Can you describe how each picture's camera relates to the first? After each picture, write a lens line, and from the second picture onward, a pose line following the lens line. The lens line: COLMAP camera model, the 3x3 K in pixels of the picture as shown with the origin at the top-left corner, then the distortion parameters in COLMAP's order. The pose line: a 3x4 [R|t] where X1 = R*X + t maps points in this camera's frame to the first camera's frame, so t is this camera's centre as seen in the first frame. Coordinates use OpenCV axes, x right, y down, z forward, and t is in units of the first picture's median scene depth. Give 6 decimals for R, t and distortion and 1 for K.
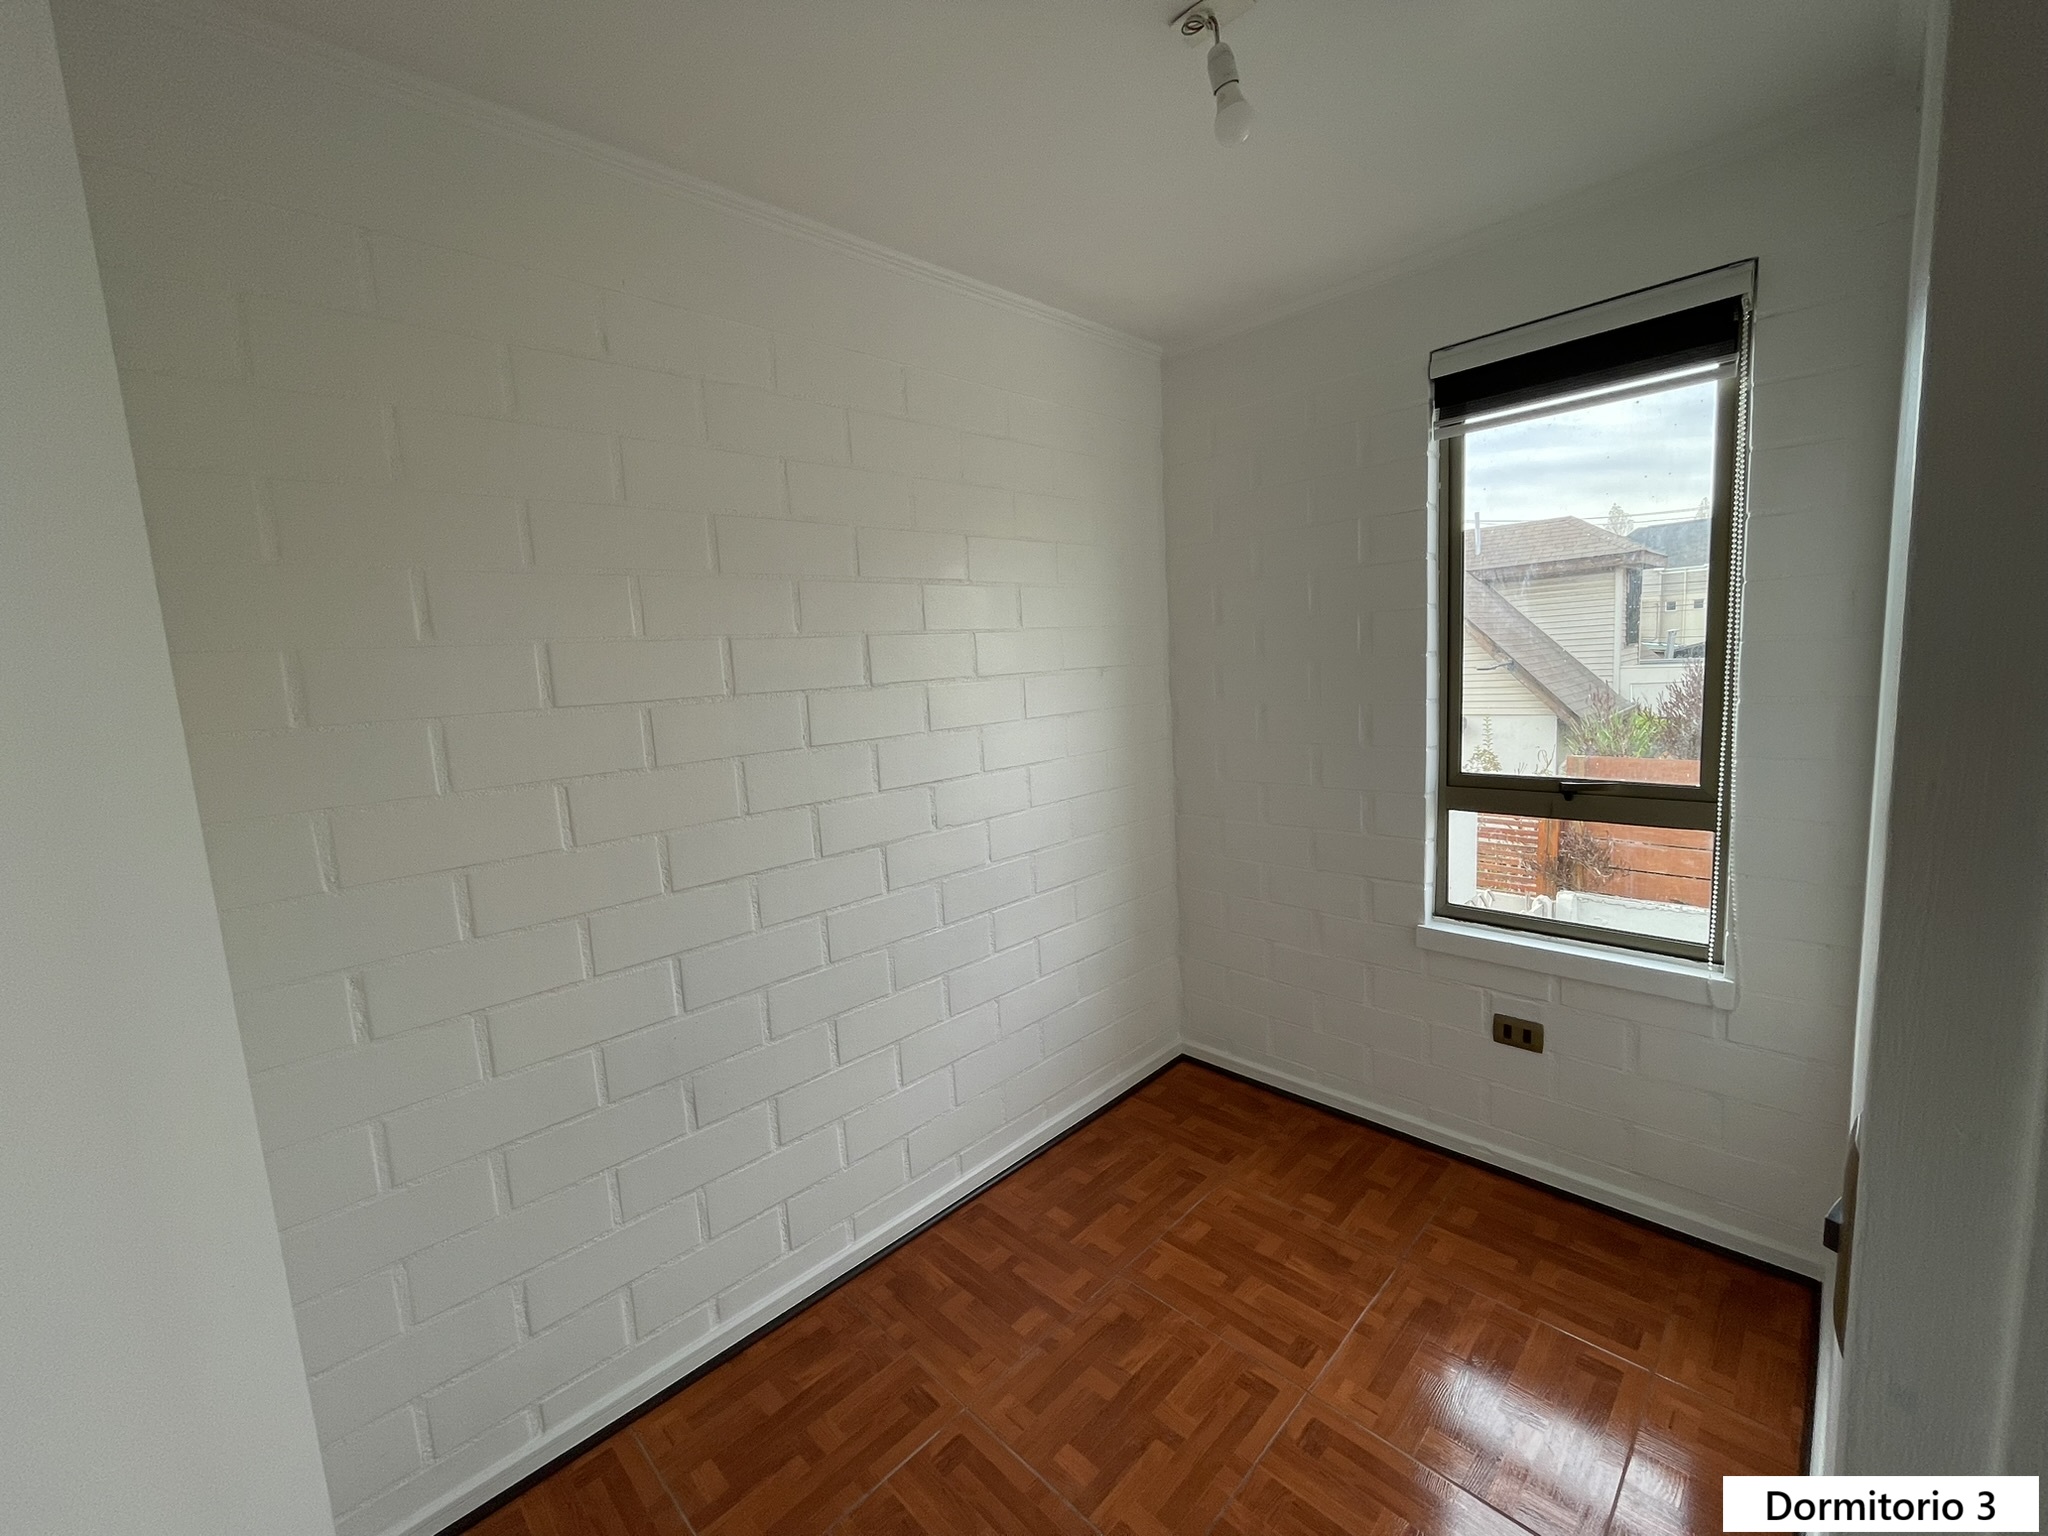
lens RADIAL K [[830.2, 0, 1023.2], [0, 830.2, 760.2], [0, 0, 1]] dist [-0.001743, -0.000270]
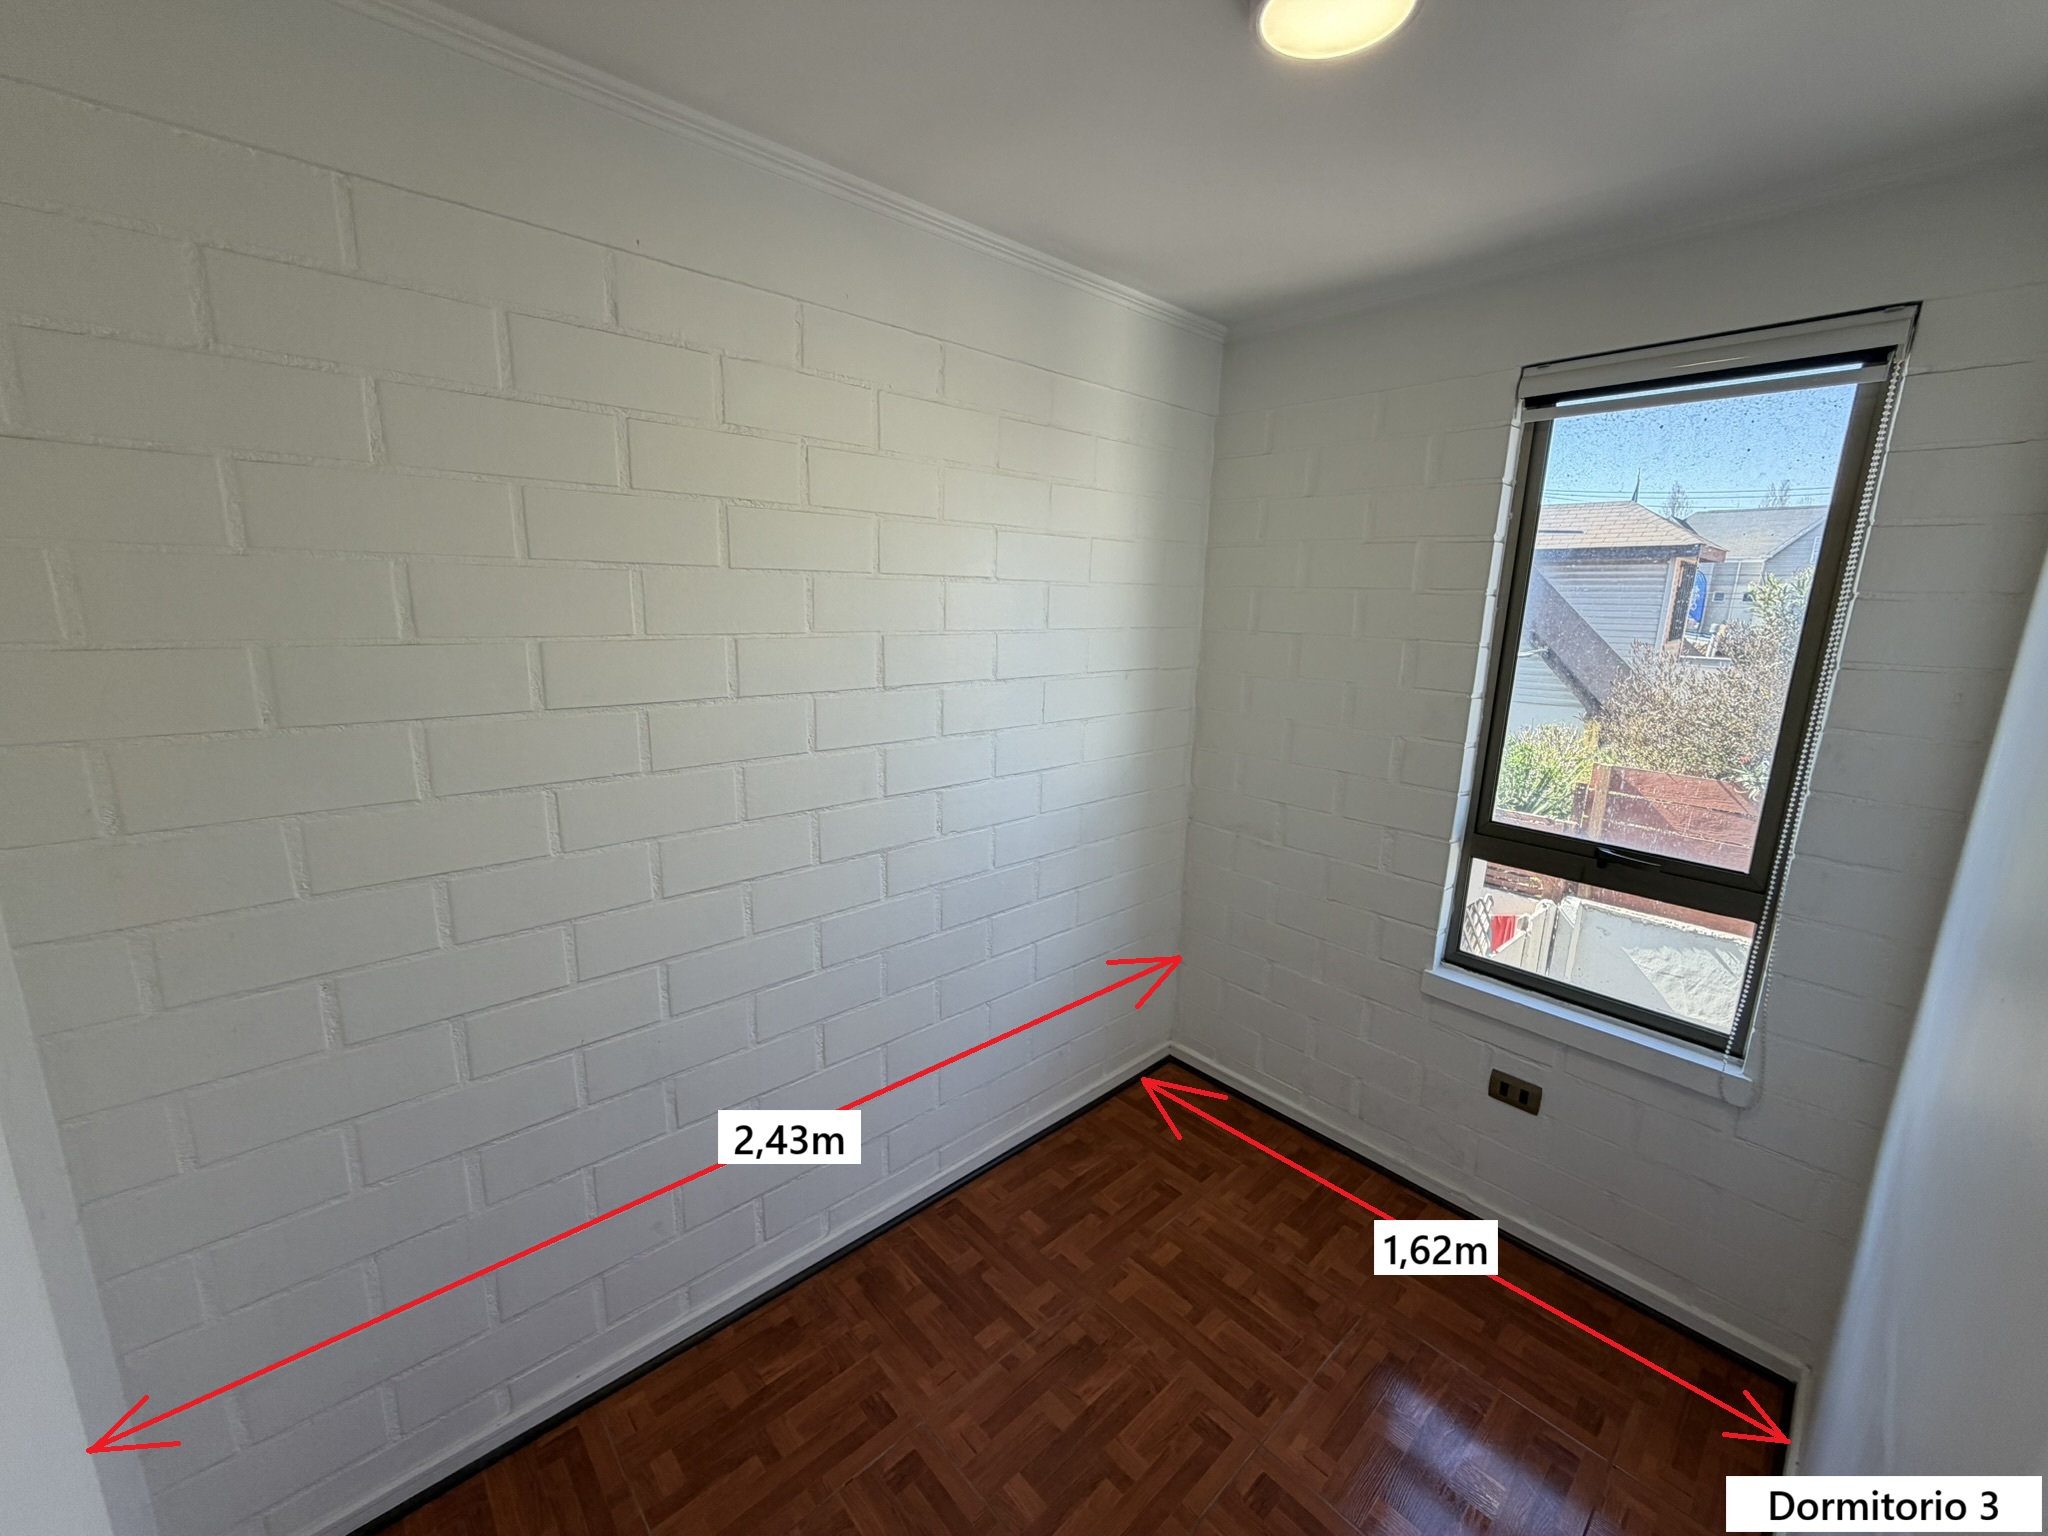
lens RADIAL K [[817.4, 0, 1019.7], [0, 817.4, 766.2], [0, 0, 1]] dist [0.001536, -0.000160]
pose [[0.995938, 0.087592, -0.020839, 0.000156], [-0.085422, 0.992384, 0.088758, -0.107075], [0.028455, -0.086618, 0.995835, 0.064943]]
